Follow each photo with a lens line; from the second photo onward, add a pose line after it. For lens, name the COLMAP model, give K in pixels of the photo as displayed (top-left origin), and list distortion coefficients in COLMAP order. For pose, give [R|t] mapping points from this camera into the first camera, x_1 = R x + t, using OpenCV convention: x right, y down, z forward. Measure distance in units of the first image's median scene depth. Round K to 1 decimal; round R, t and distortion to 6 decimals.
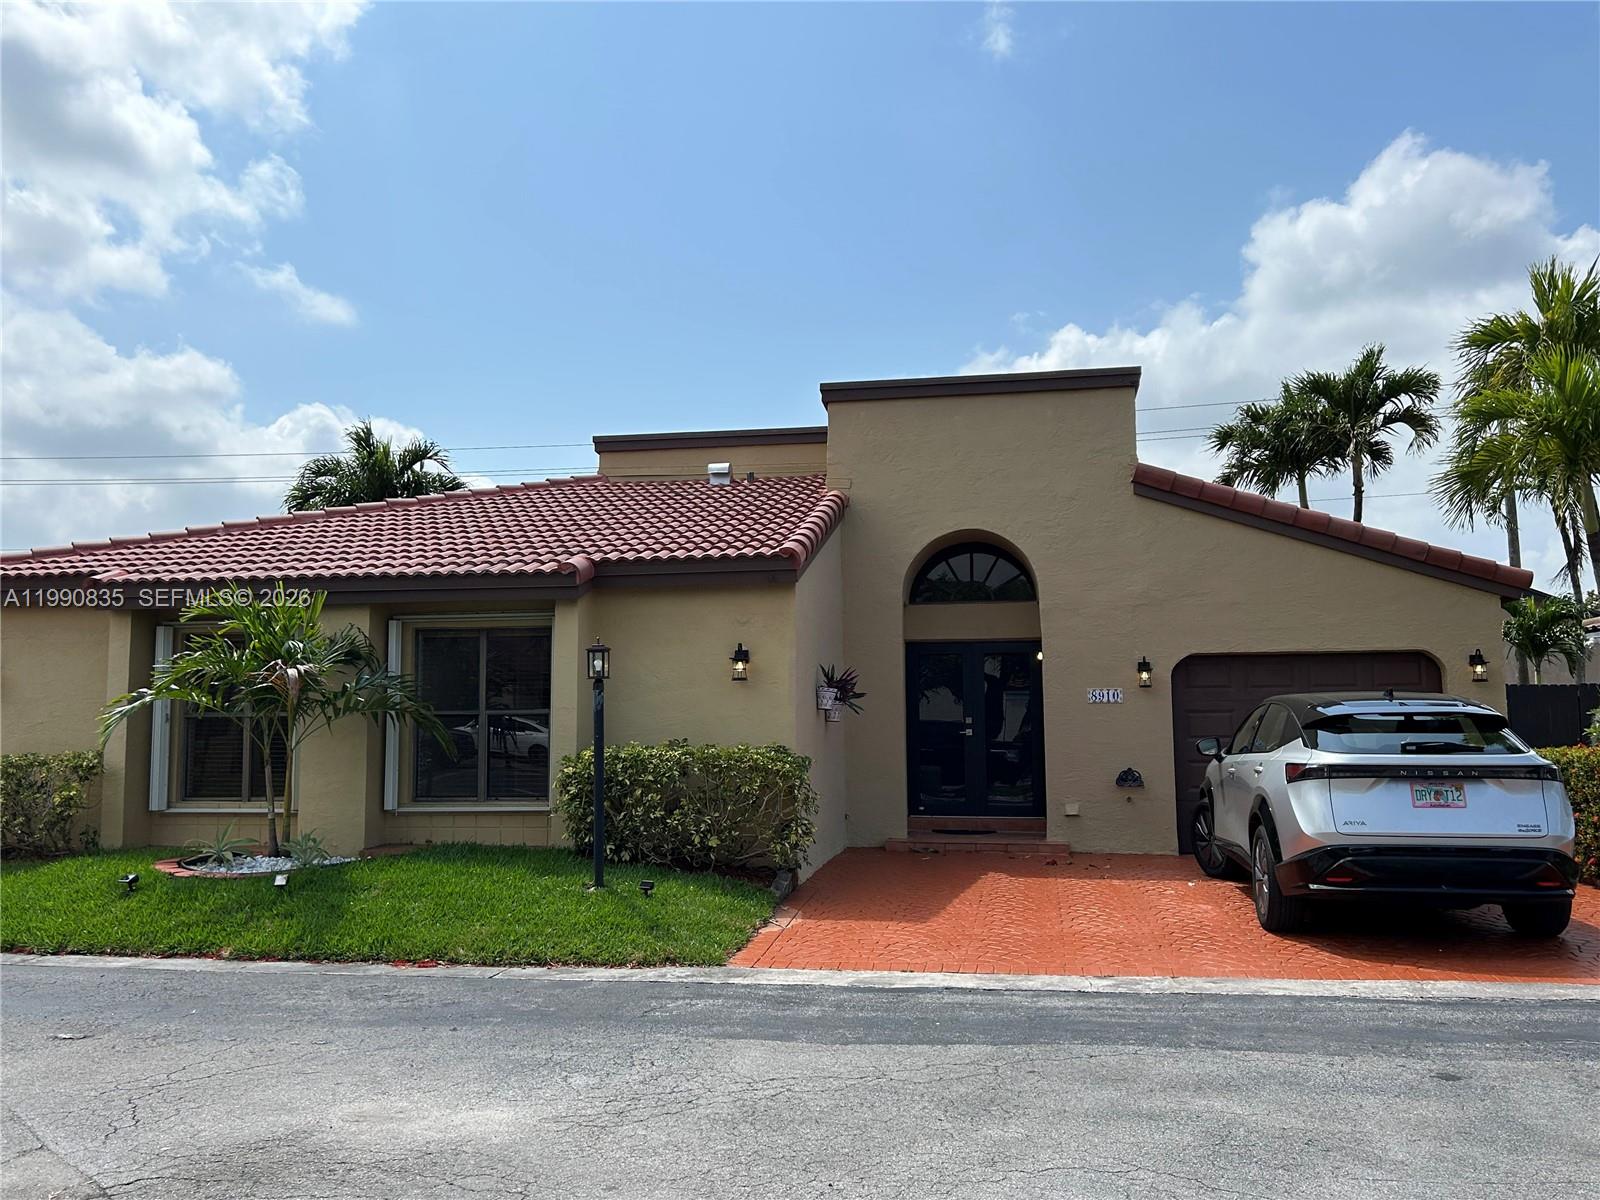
lens RADIAL K [[1295.8, 0, 800.0], [0, 1295.8, 600.0], [0, 0, 1]] dist [0.062772, -0.071837]
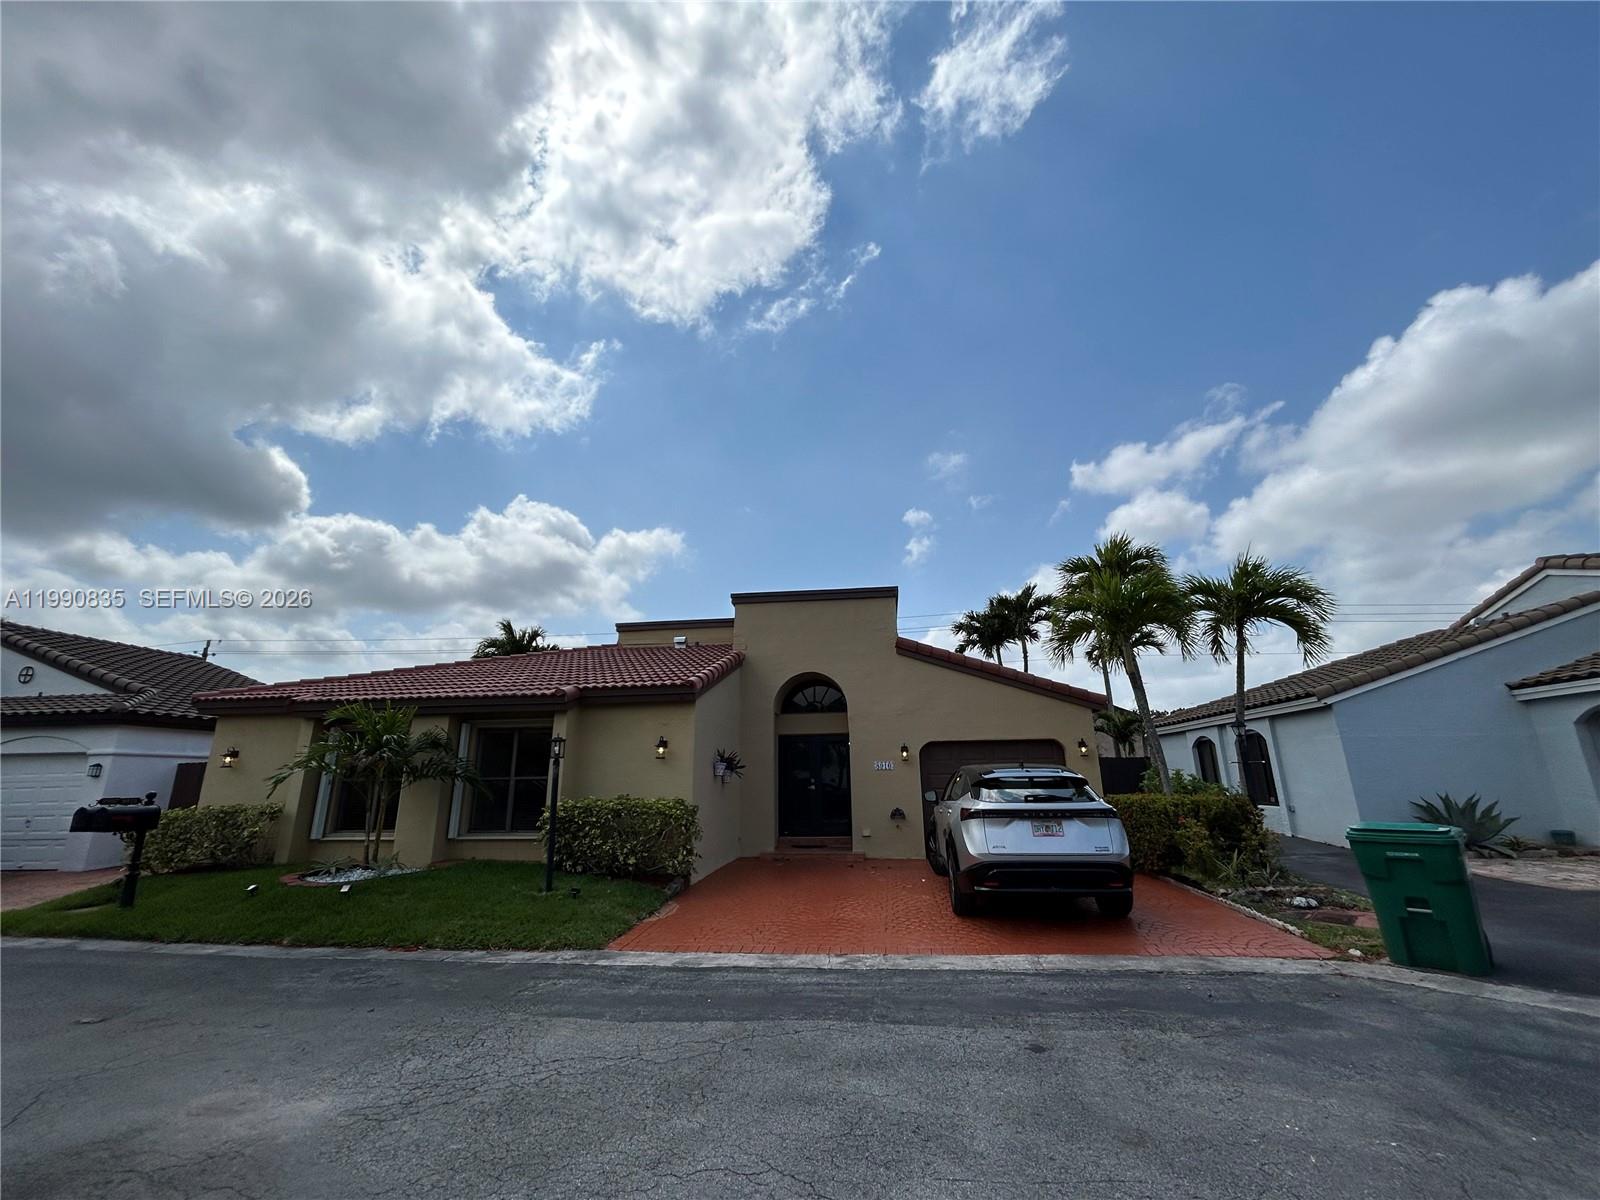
lens RADIAL K [[643.2, 0, 802.4], [0, 643.2, 607.8], [0, 0, 1]] dist [-0.002636, 0.000953]
pose [[0.998929, 0.005905, 0.045890, 0.097652], [0.001754, 0.986276, -0.165096, 0.006188], [-0.046235, 0.165000, 0.985209, 0.121554]]
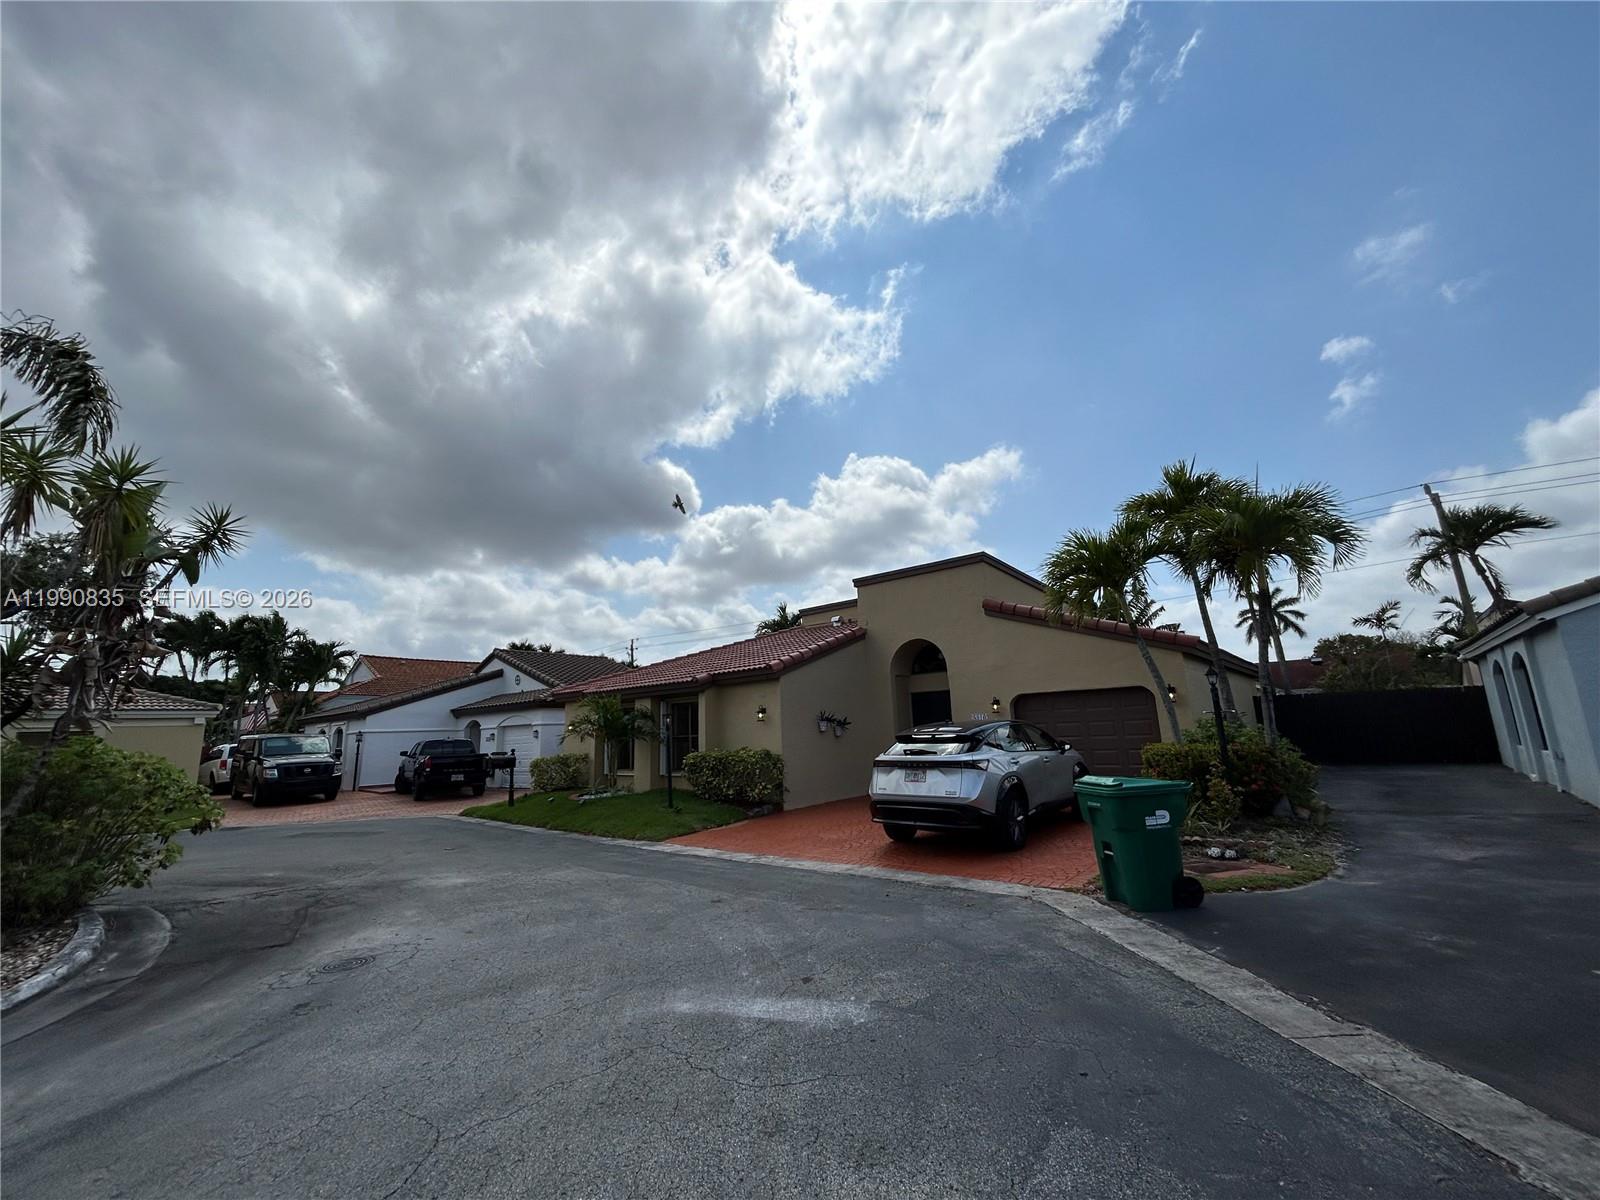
lens RADIAL K [[638.0, 0, 800.0], [0, 638.0, 600.0], [0, 0, 1]] dist [-0.002483, 0.000040]
pose [[0.865619, -0.125787, -0.484646, 0.595025], [0.079324, 0.990157, -0.115309, -0.017067], [0.494380, 0.061369, 0.867077, 0.012246]]
